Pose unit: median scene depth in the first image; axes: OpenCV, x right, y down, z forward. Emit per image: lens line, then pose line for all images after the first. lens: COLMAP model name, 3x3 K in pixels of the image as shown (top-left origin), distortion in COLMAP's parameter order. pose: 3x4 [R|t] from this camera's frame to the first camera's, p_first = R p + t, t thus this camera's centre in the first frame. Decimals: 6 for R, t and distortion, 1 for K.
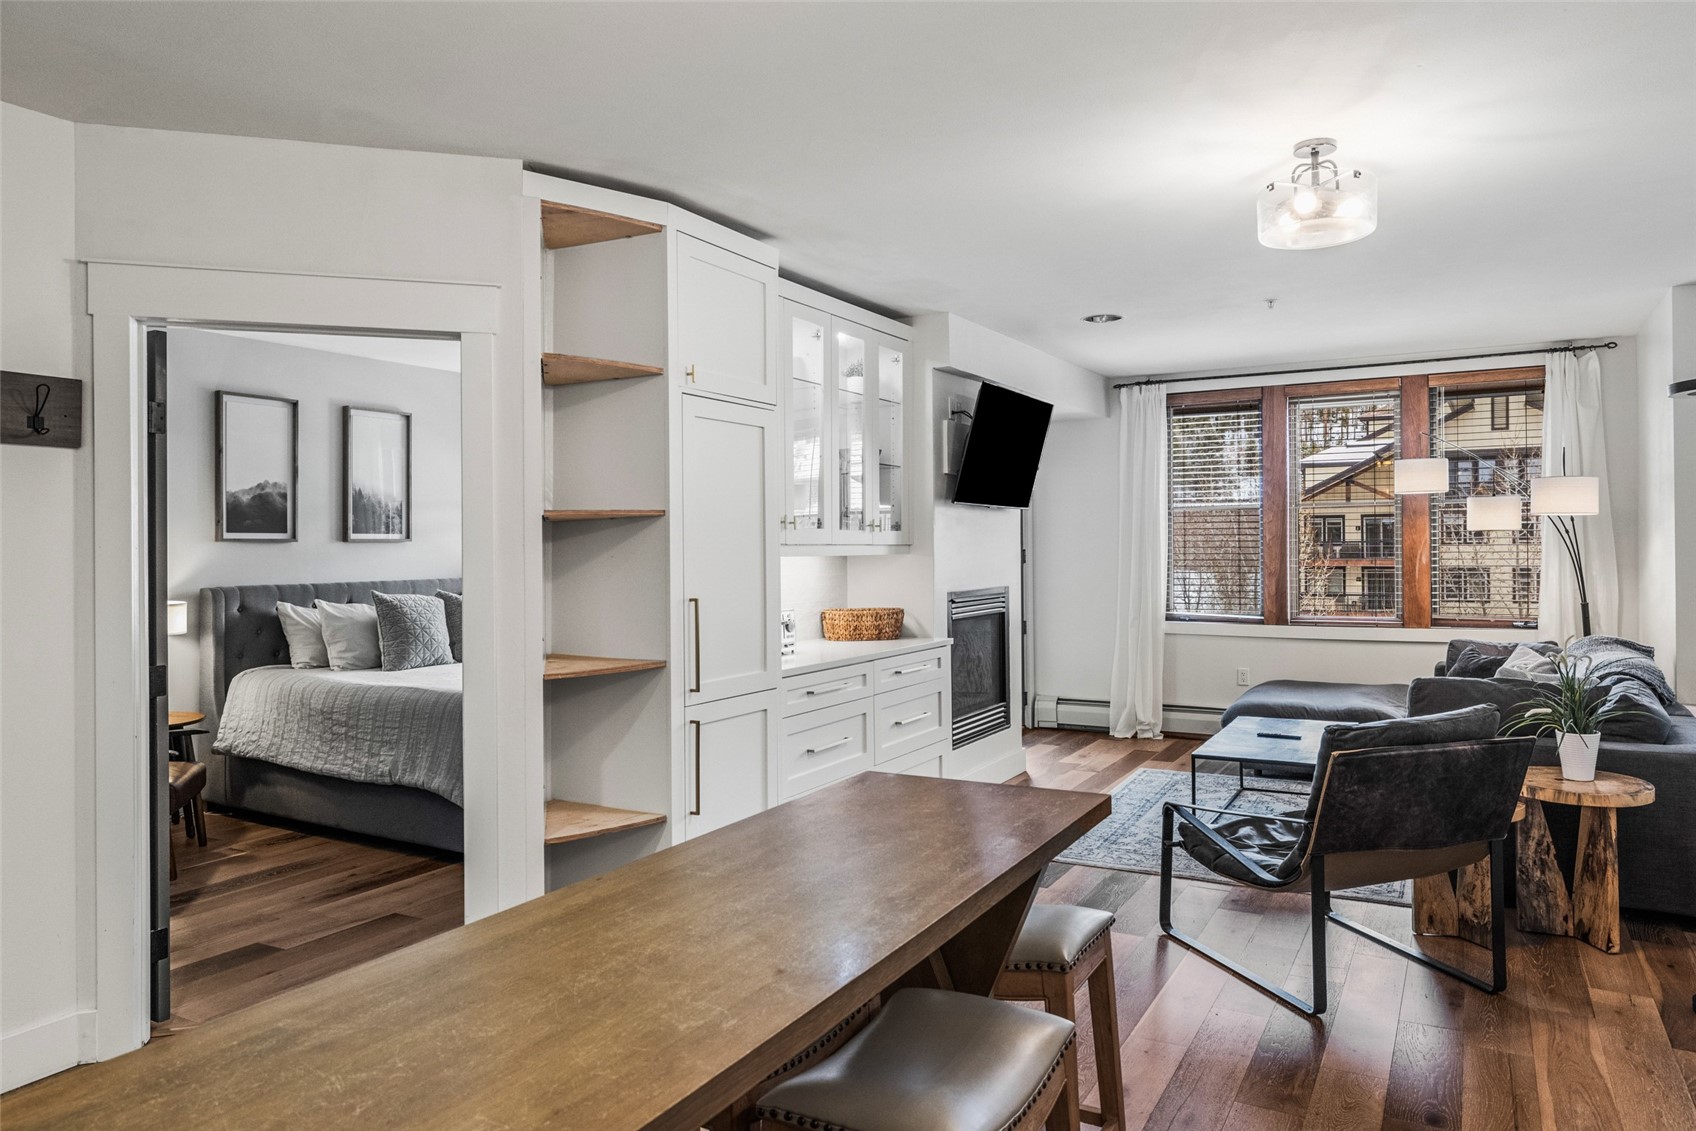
lens RADIAL K [[1119.7, 0, 841.4], [0, 1119.7, 546.5], [0, 0, 1]] dist [0.001301, -0.001185]
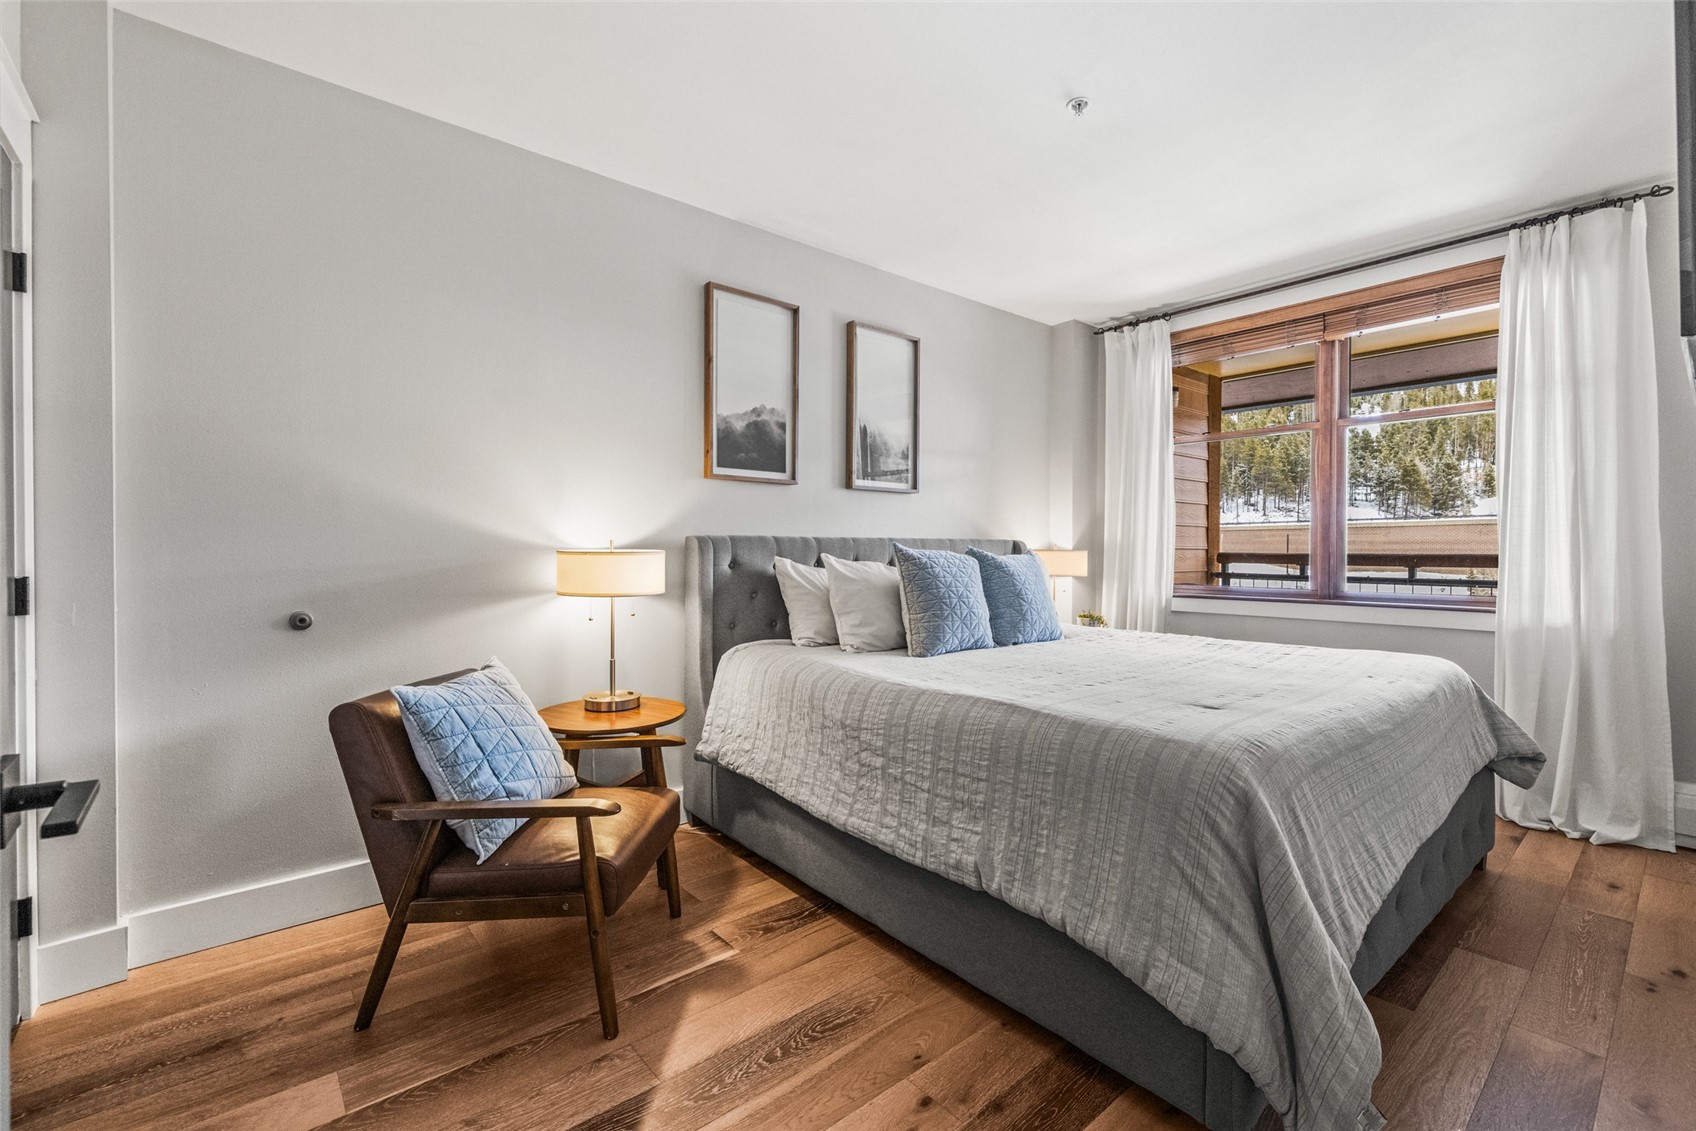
lens RADIAL K [[728.3, 0, 848.0], [0, 728.3, 565.5], [0, 0, 1]] dist [0.001600, -0.000476]
pose [[0.938791, 0.013869, -0.344207, -0.287769], [-0.007554, 0.999778, 0.019683, 0.045342], [0.344403, -0.015878, 0.938688, 0.553968]]
